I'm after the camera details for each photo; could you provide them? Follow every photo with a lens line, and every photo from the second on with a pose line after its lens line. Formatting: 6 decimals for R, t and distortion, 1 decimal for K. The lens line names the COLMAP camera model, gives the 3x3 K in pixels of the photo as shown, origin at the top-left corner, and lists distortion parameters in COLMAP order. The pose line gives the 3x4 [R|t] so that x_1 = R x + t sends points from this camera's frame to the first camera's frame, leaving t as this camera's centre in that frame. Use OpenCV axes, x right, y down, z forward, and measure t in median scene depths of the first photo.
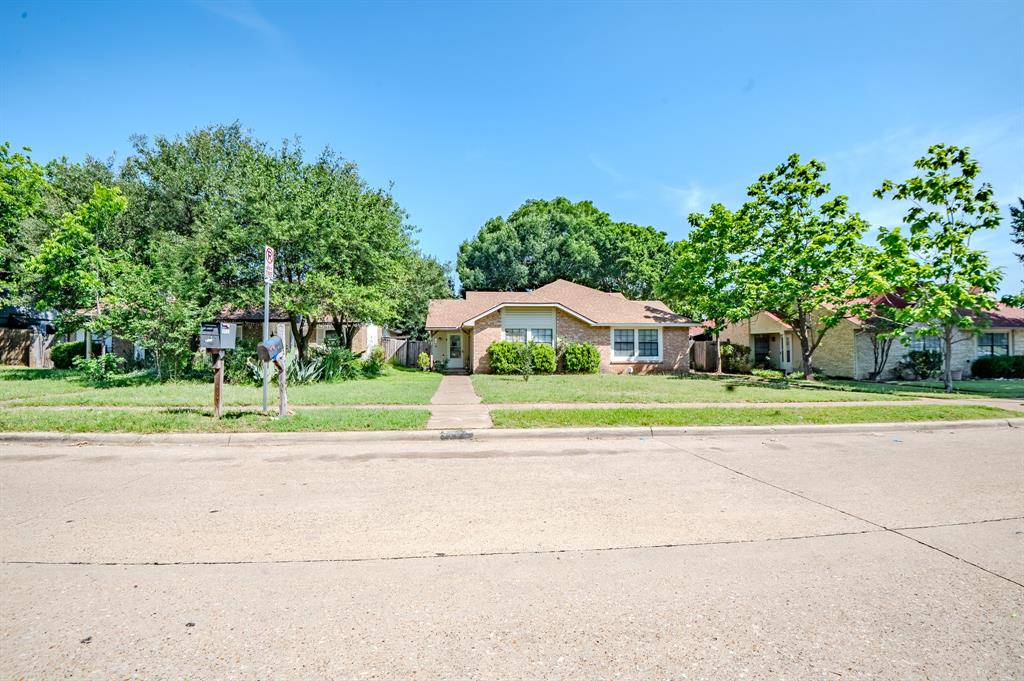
lens RADIAL K [[468.0, 0, 512.7], [0, 468.0, 332.4], [0, 0, 1]] dist [-0.013631, -0.020762]
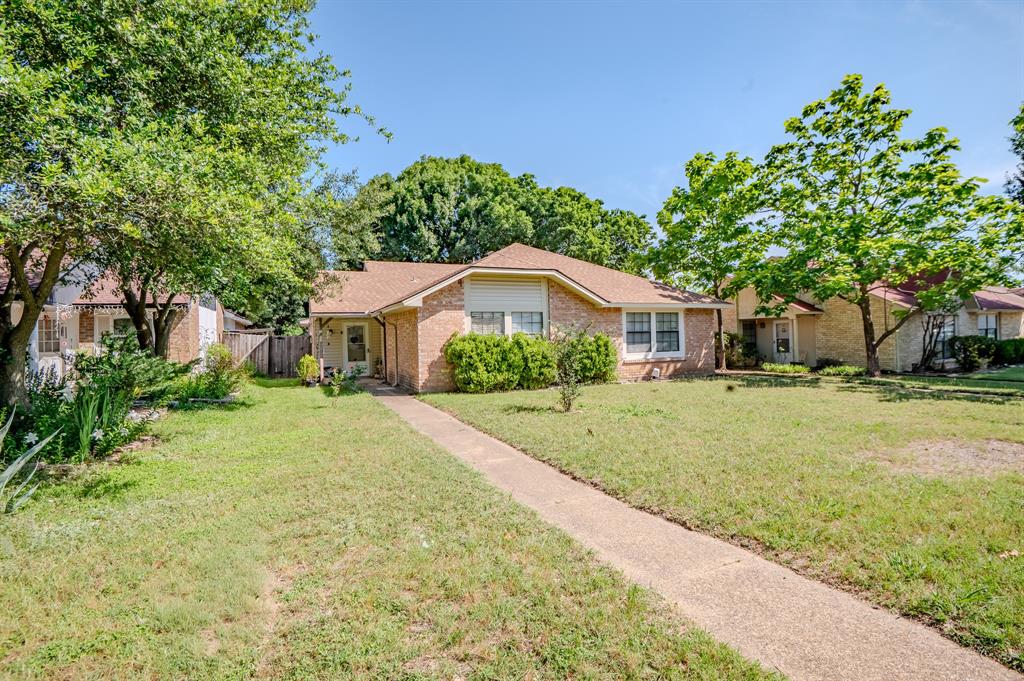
lens RADIAL K [[468.0, 0, 512.7], [0, 468.0, 332.4], [0, 0, 1]] dist [-0.013631, -0.020762]
pose [[0.955050, -0.017463, 0.295931, -0.134751], [0.012301, 0.999738, 0.019295, 0.006732], [-0.296191, -0.014787, 0.955014, 0.410272]]
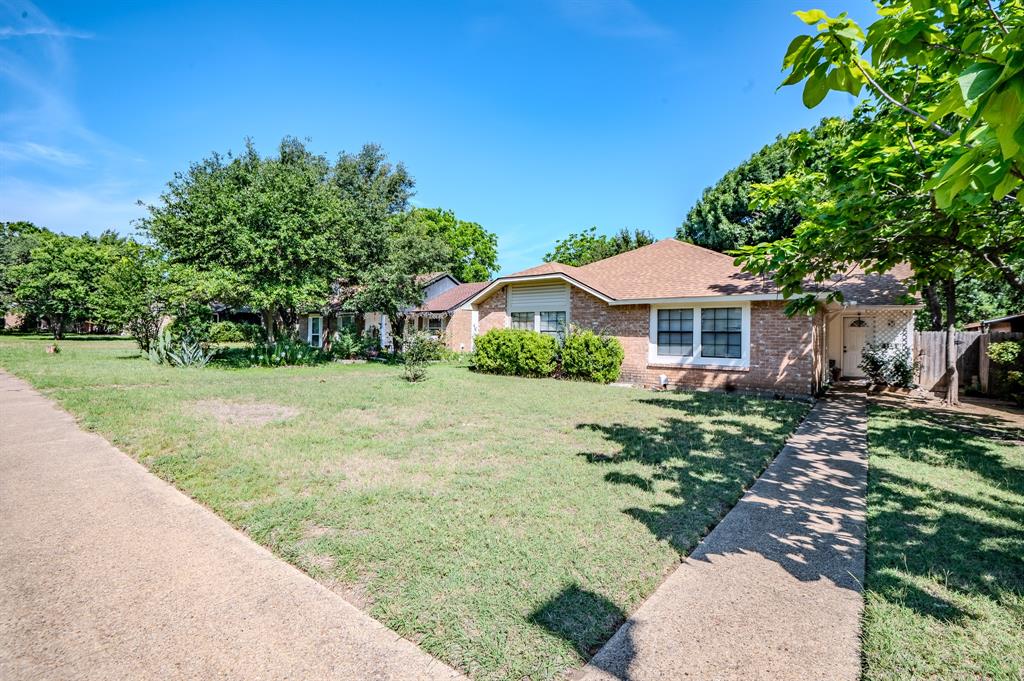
lens RADIAL K [[468.0, 0, 512.7], [0, 468.0, 332.4], [0, 0, 1]] dist [-0.013631, -0.020762]
pose [[0.700431, 0.005930, -0.713696, 0.510591], [0.010049, 0.999784, 0.018170, 0.009683], [0.713650, -0.019899, 0.700220, 0.453888]]
